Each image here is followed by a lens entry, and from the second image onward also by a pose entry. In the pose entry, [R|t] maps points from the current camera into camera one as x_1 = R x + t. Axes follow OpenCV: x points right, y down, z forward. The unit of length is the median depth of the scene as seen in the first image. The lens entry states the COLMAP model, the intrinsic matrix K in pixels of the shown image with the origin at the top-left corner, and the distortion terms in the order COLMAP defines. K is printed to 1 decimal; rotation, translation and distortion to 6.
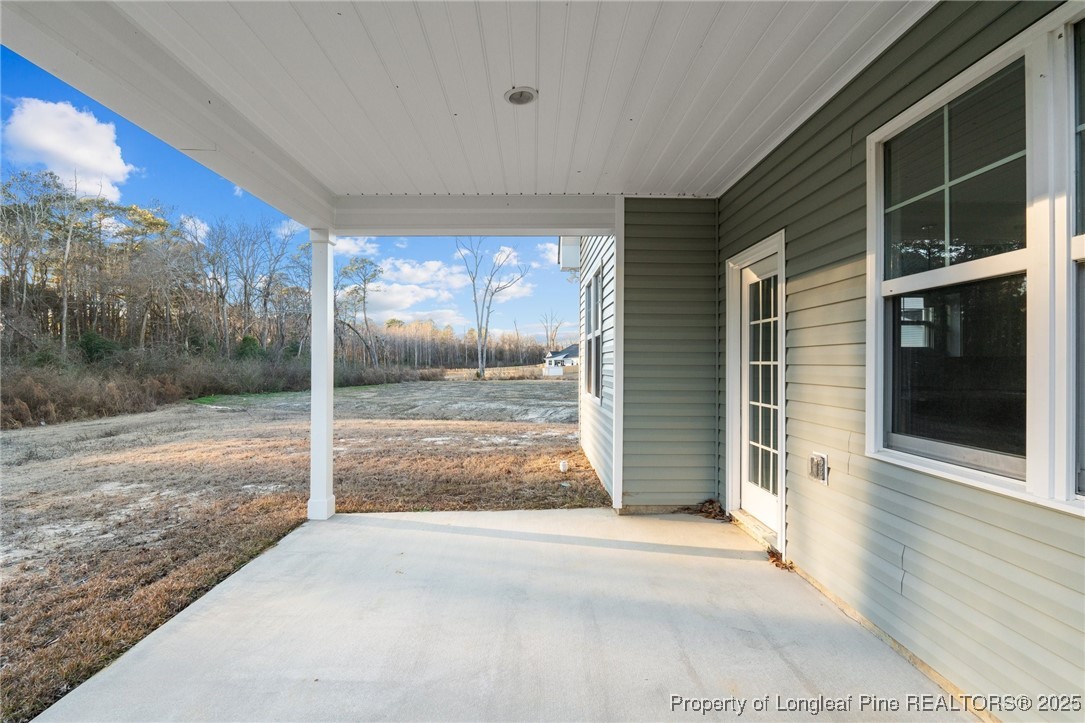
lens RADIAL K [[482.8, 0, 543.7], [0, 482.8, 359.4], [0, 0, 1]] dist [-0.001504, 0.000555]
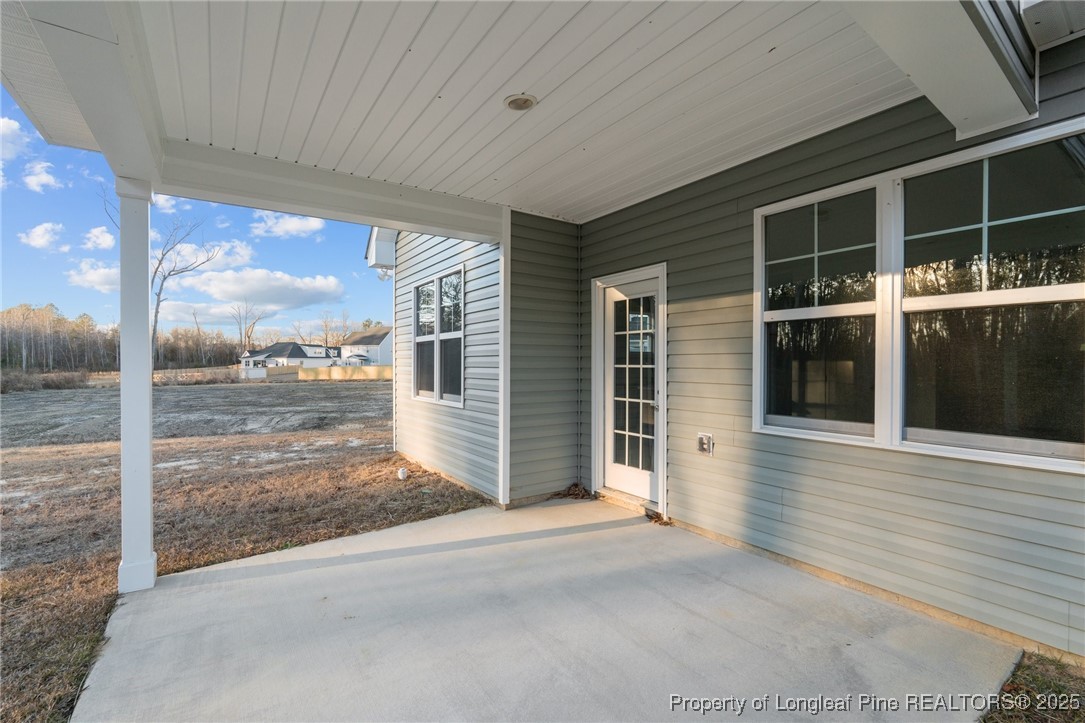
lens RADIAL K [[472.4, 0, 544.2], [0, 472.4, 366.4], [0, 0, 1]] dist [-0.004846, 0.000428]
pose [[0.832378, -0.007172, 0.554162, -0.388395], [-0.000894, 0.999898, 0.014283, -0.008864], [-0.554208, -0.012384, 0.832286, 0.107448]]
